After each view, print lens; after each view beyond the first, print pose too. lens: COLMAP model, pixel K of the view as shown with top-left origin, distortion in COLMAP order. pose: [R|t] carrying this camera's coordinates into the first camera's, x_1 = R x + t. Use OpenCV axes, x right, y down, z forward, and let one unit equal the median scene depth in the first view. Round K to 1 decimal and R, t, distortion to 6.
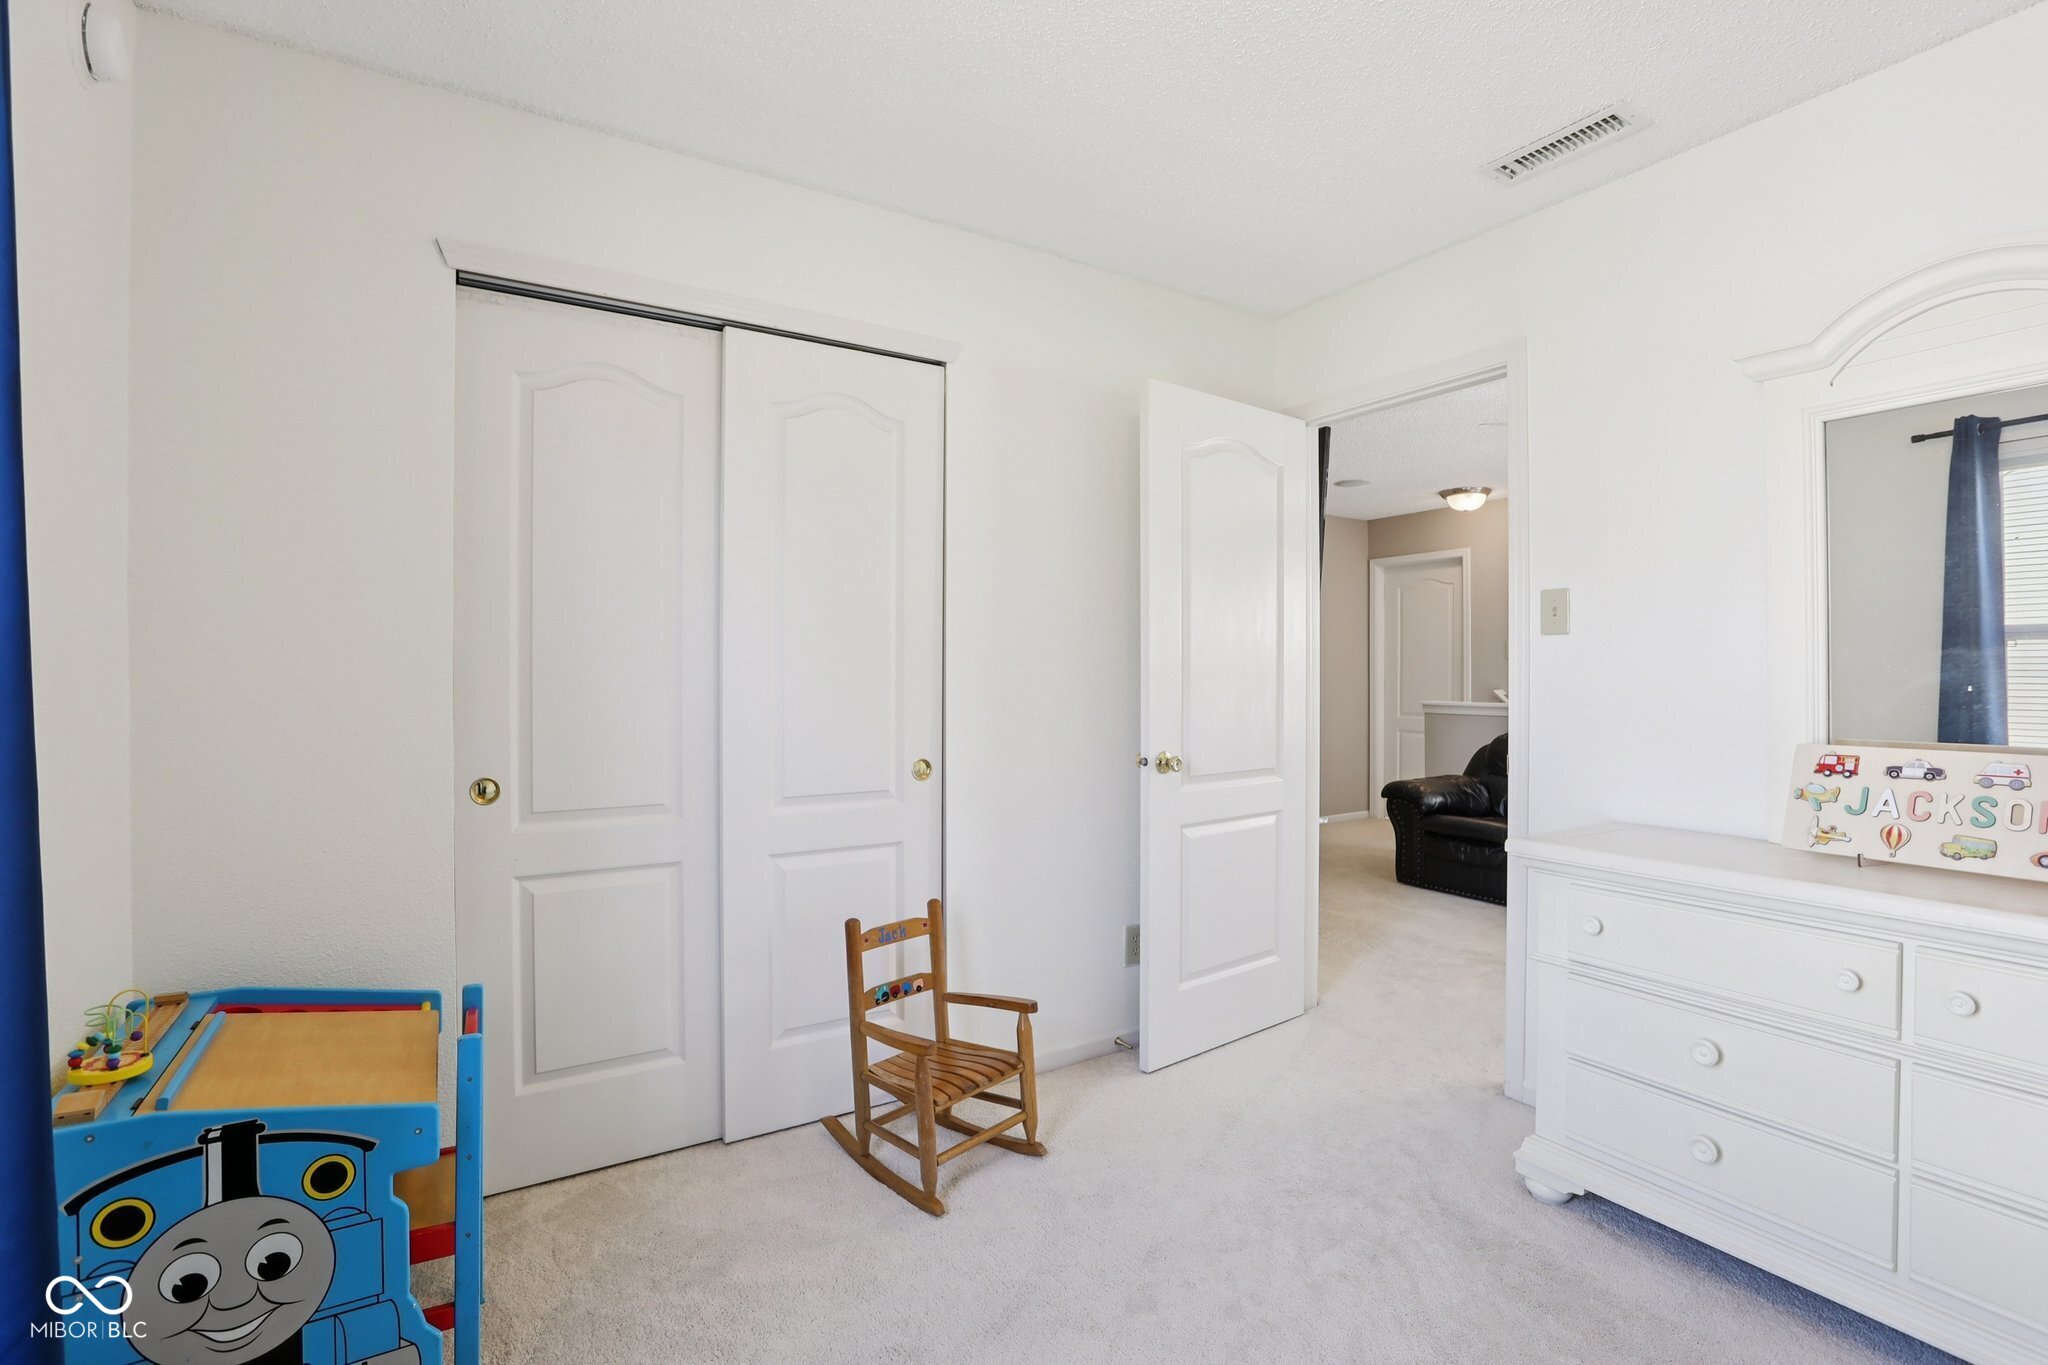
lens RADIAL K [[938.6, 0, 1025.7], [0, 938.6, 674.1], [0, 0, 1]] dist [-0.059572, 0.023127]
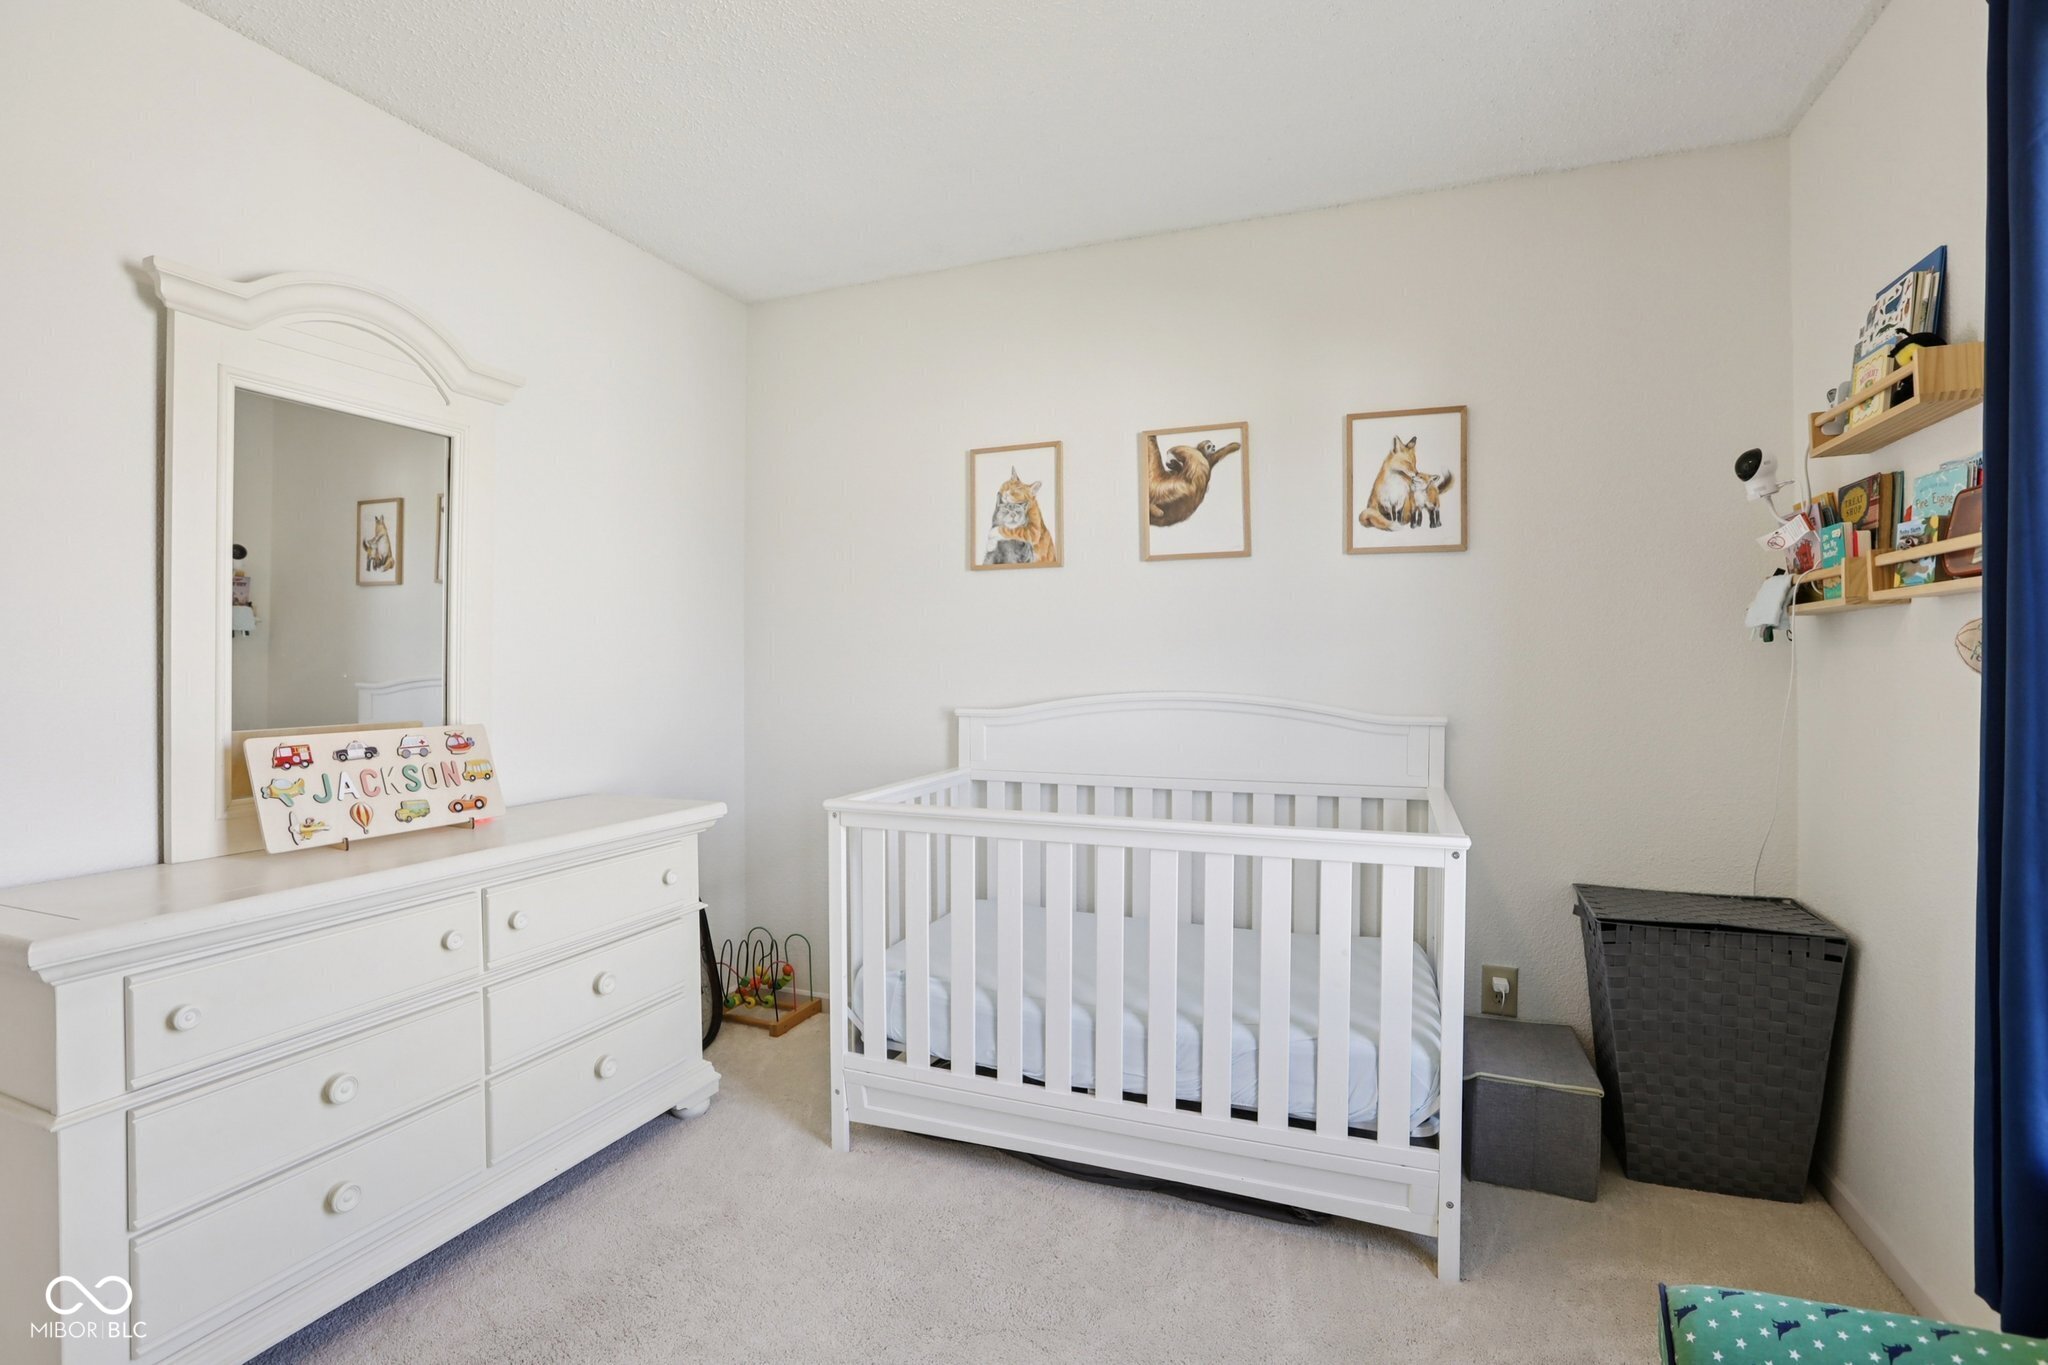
lens RADIAL K [[876.2, 0, 1024.0], [0, 876.2, 682.5], [0, 0, 1]] dist [-0.039546, 0.000063]
pose [[-0.591379, -0.016146, 0.806232, -0.299577], [-0.001894, 0.999825, 0.018634, 0.004041], [-0.806391, 0.009493, -0.591306, 0.945941]]
